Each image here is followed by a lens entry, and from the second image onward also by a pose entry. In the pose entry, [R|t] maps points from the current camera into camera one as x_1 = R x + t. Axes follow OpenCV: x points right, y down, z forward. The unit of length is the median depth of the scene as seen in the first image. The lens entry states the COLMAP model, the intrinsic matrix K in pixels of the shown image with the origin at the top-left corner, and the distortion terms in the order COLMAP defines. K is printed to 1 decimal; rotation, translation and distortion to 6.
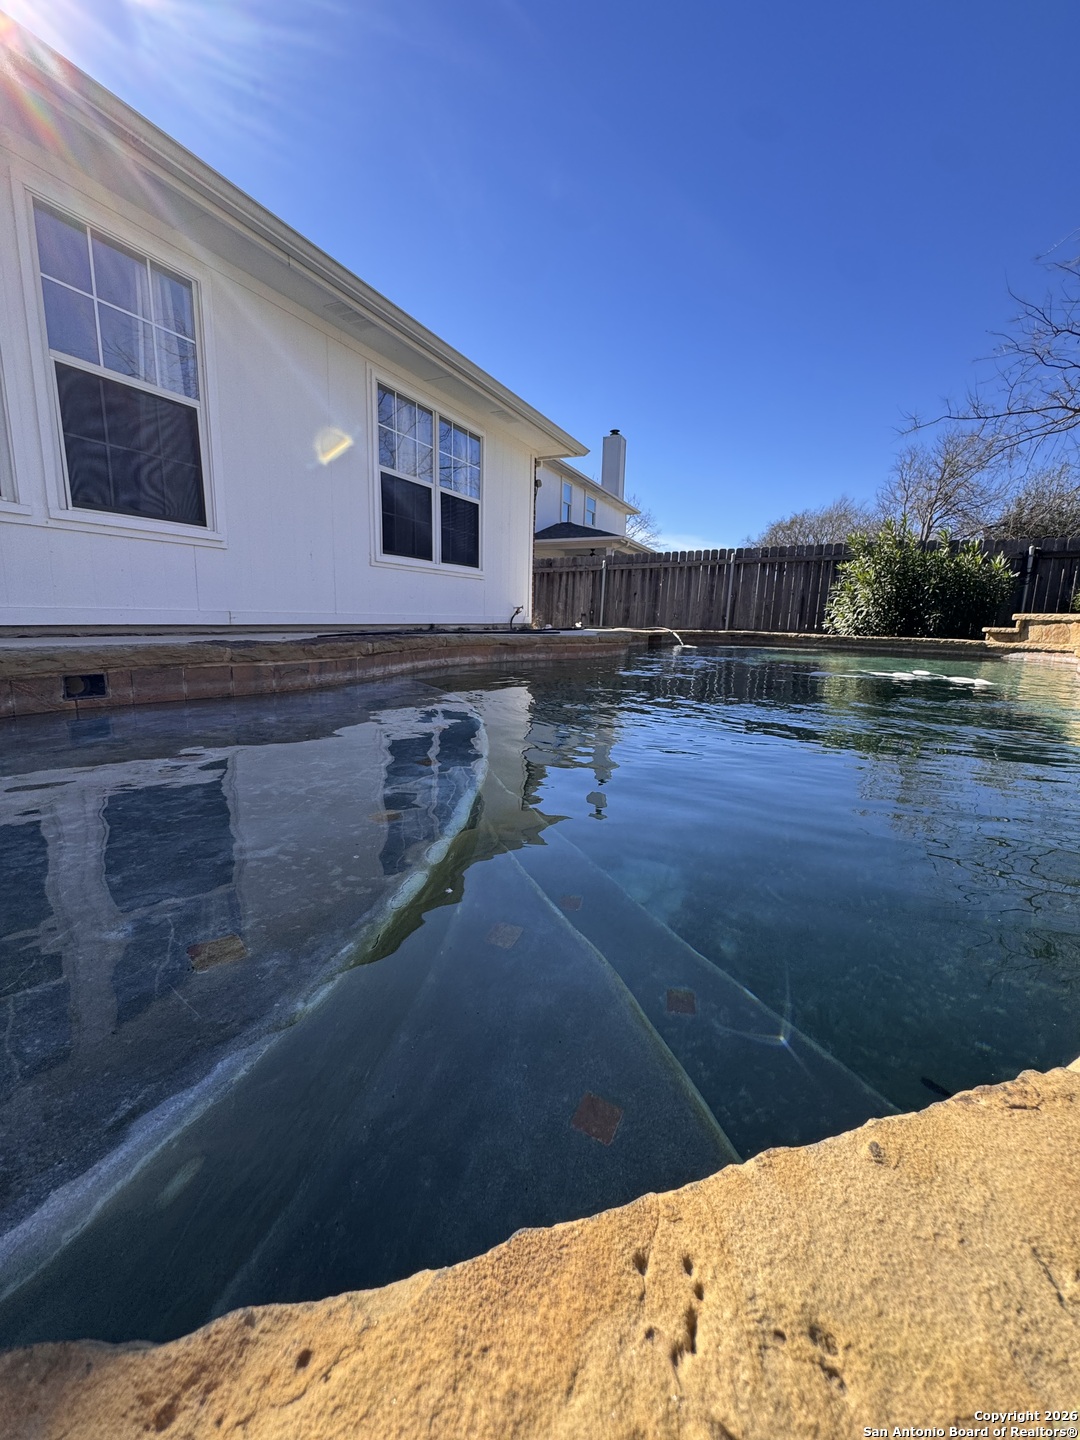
lens RADIAL K [[582.1, 0, 548.4], [0, 582.1, 715.7], [0, 0, 1]] dist [-0.000985, 0.000615]
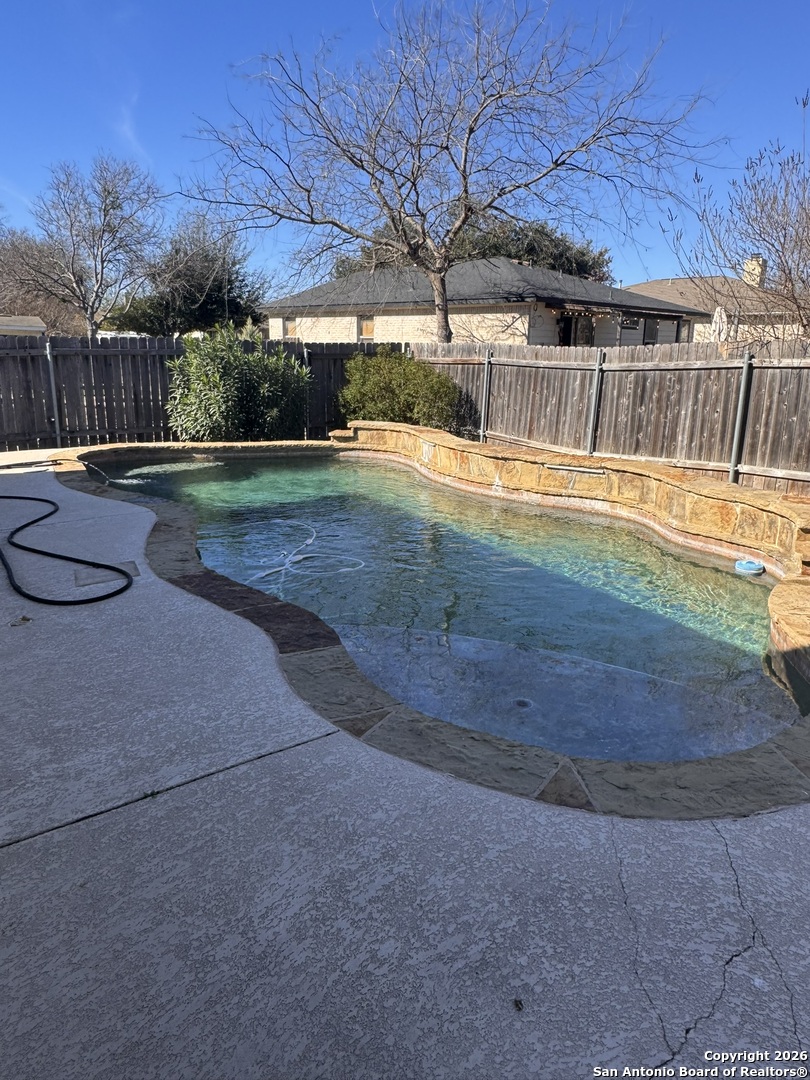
lens RADIAL K [[728.6, 0, 408.3], [0, 728.6, 541.2], [0, 0, 1]] dist [-0.006771, 0.001966]
pose [[0.510013, -0.237040, 0.826861, -0.405029], [0.137425, 0.971387, 0.193707, -0.147834], [-0.849118, 0.014839, 0.527995, -0.004939]]
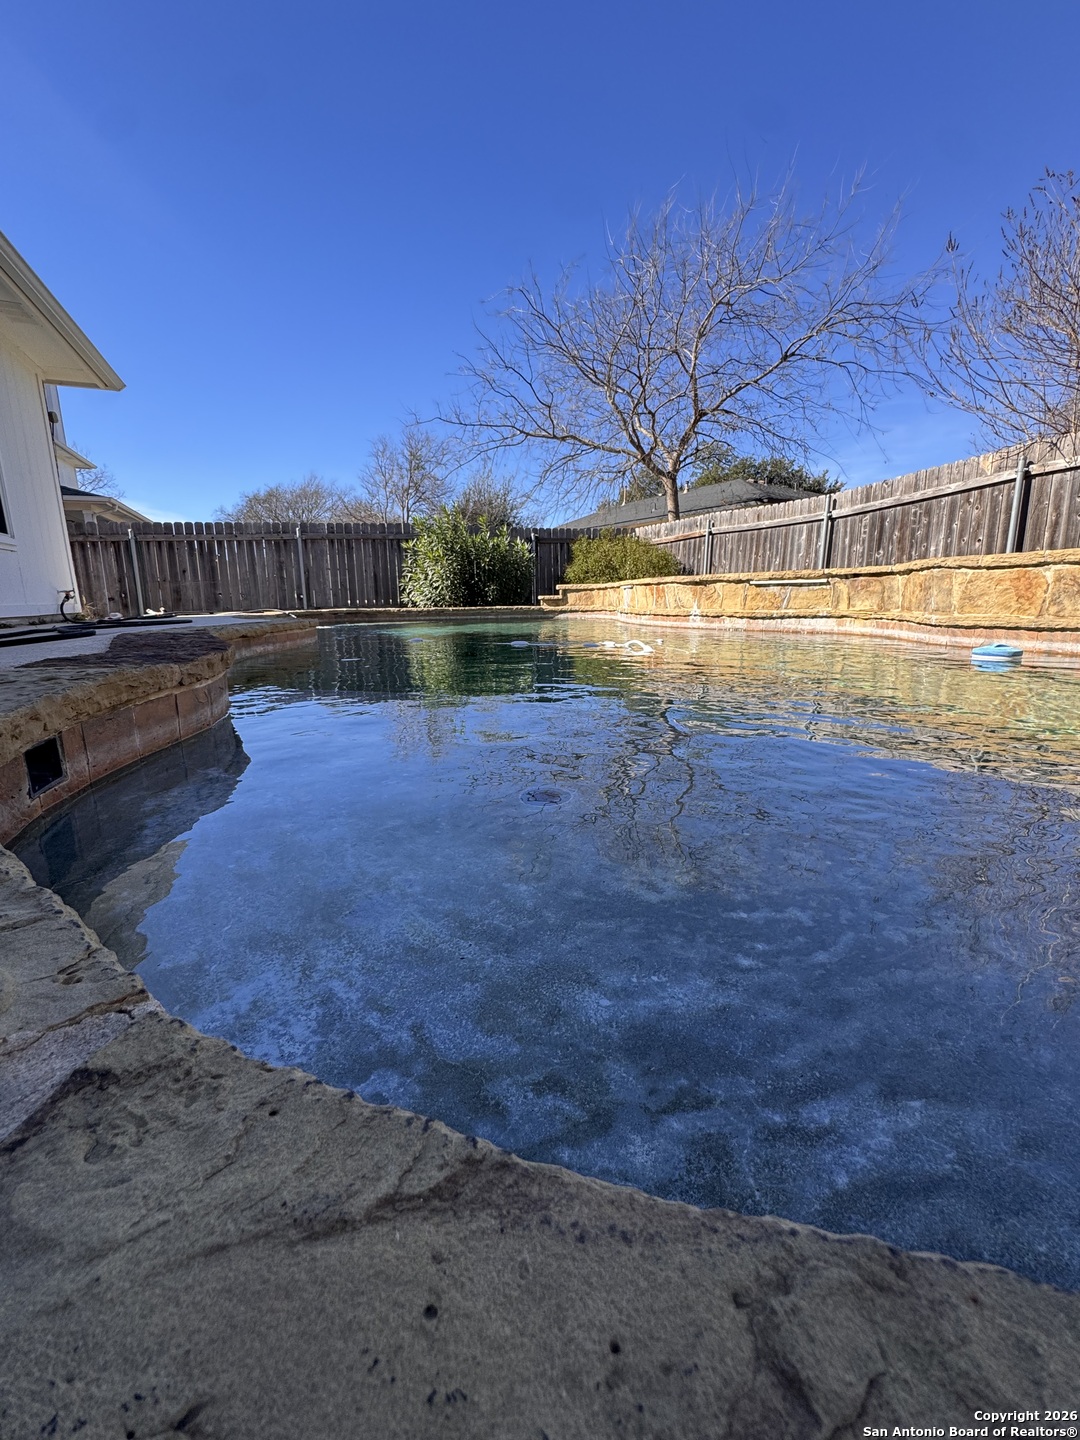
lens RADIAL K [[582.1, 0, 544.7], [0, 582.1, 720.2], [0, 0, 1]] dist [-0.000985, 0.000615]
pose [[0.676222, -0.187744, 0.712374, -0.165206], [0.154779, 0.981606, 0.111775, -0.015142], [-0.720255, 0.034676, 0.692842, 0.065067]]
